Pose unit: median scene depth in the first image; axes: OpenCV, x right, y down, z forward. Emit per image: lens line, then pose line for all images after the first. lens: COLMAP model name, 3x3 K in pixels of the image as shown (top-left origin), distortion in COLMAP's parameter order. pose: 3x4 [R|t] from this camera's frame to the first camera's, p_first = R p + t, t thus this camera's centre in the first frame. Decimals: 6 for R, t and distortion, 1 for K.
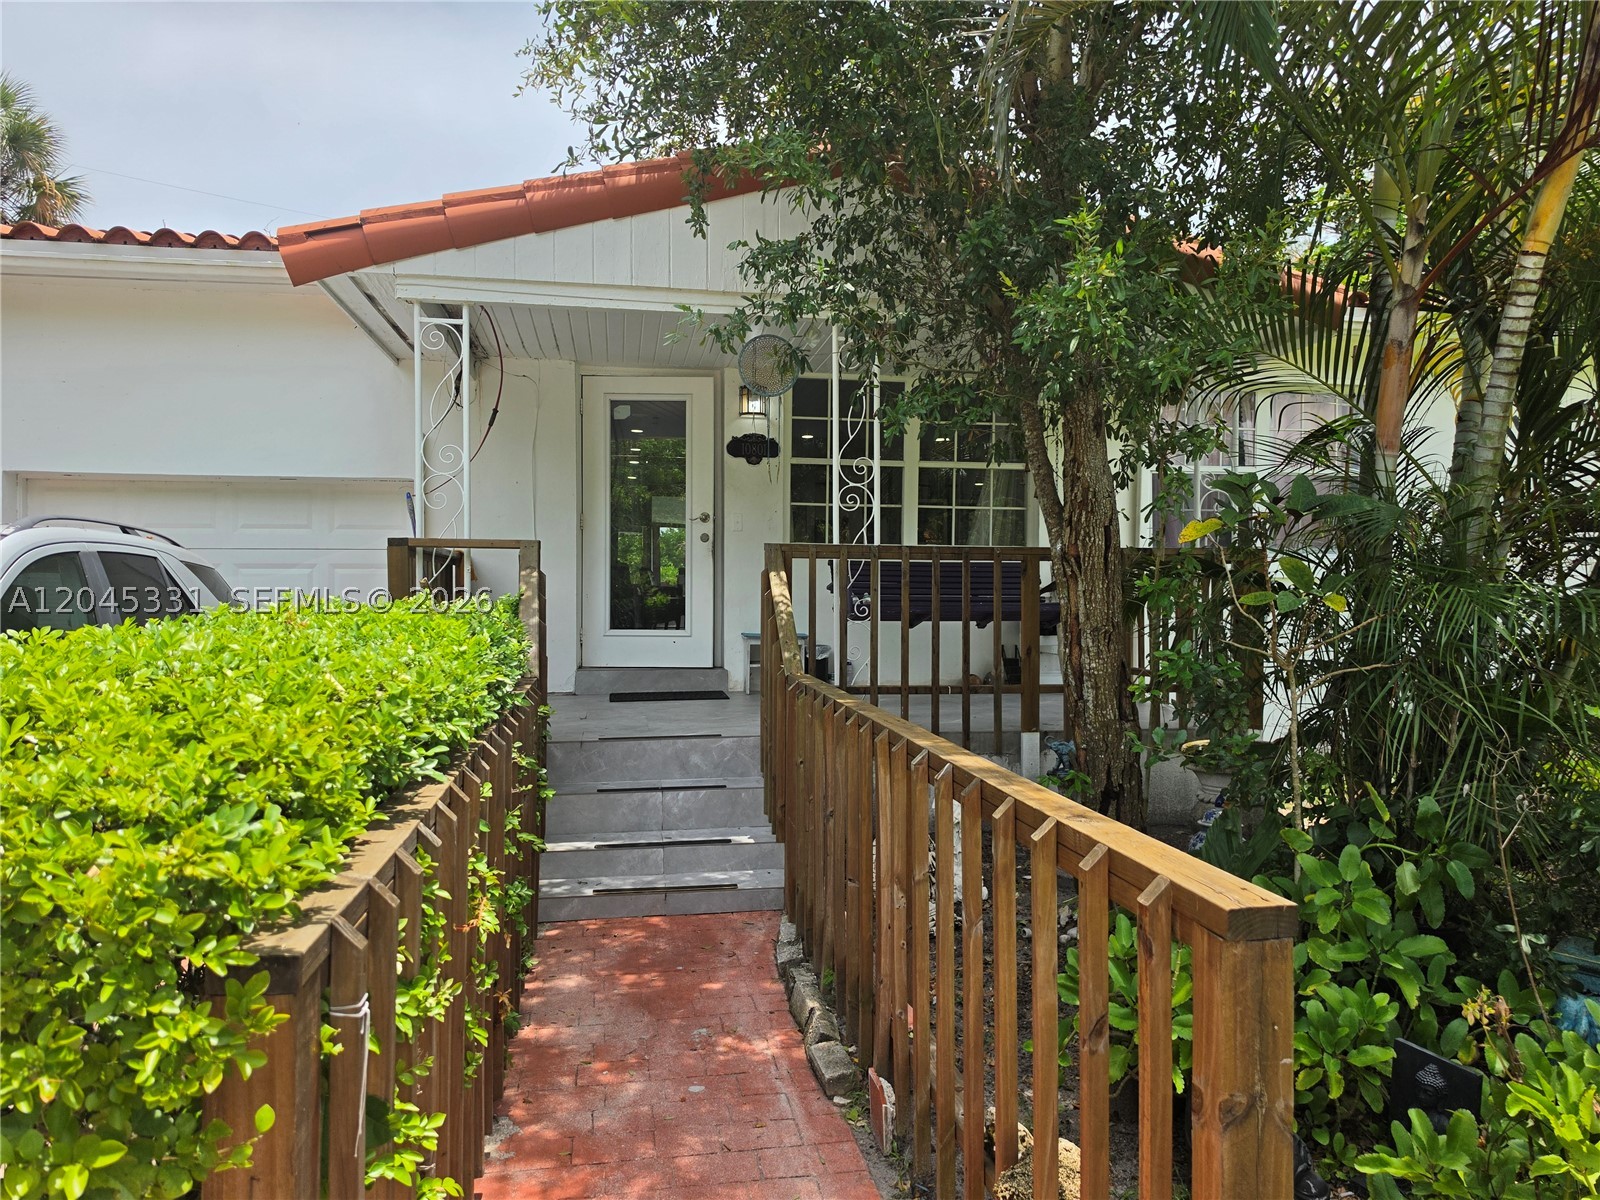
lens RADIAL K [[1106.2, 0, 794.6], [0, 1106.2, 584.4], [0, 0, 1]] dist [0.037971, -0.067057]
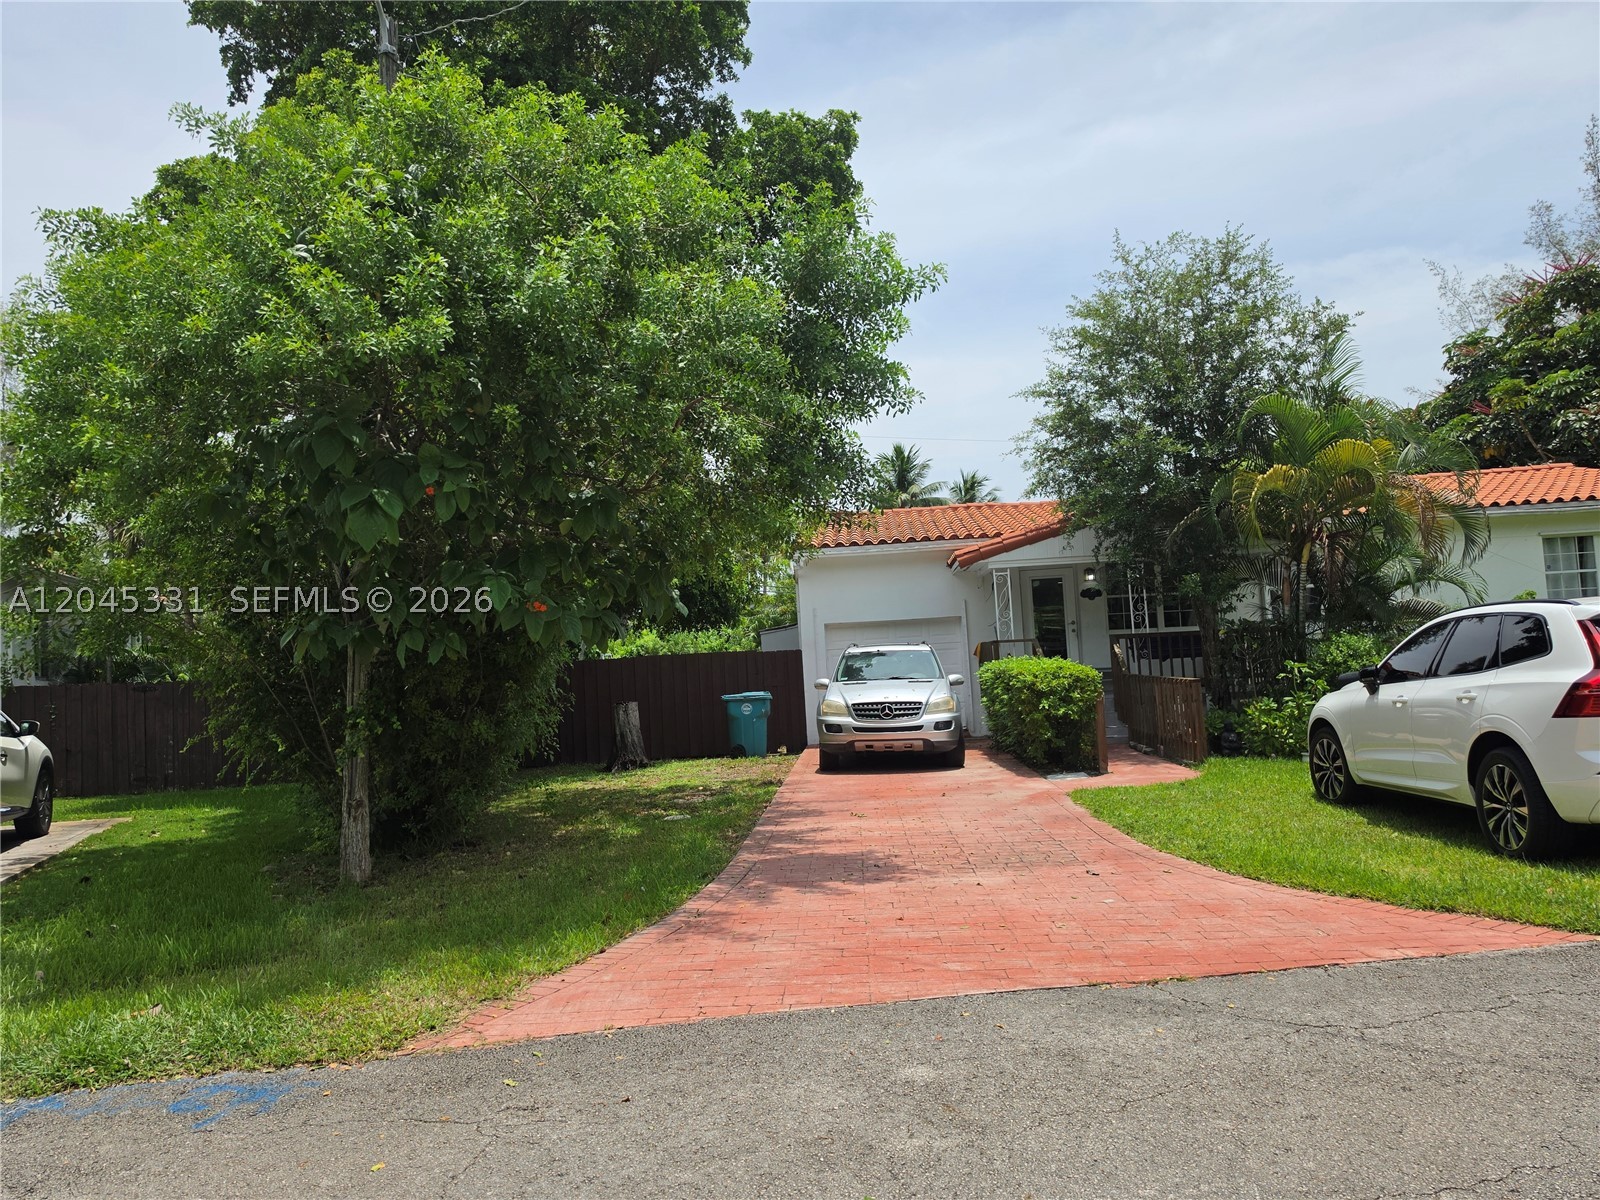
lens RADIAL K [[1106.2, 0, 794.6], [0, 1106.2, 584.4], [0, 0, 1]] dist [0.037971, -0.067057]
pose [[0.970701, -0.078544, -0.227090, -0.117301], [0.062726, 0.995128, -0.076066, 0.001538], [0.231958, 0.059593, 0.970899, -1.555918]]
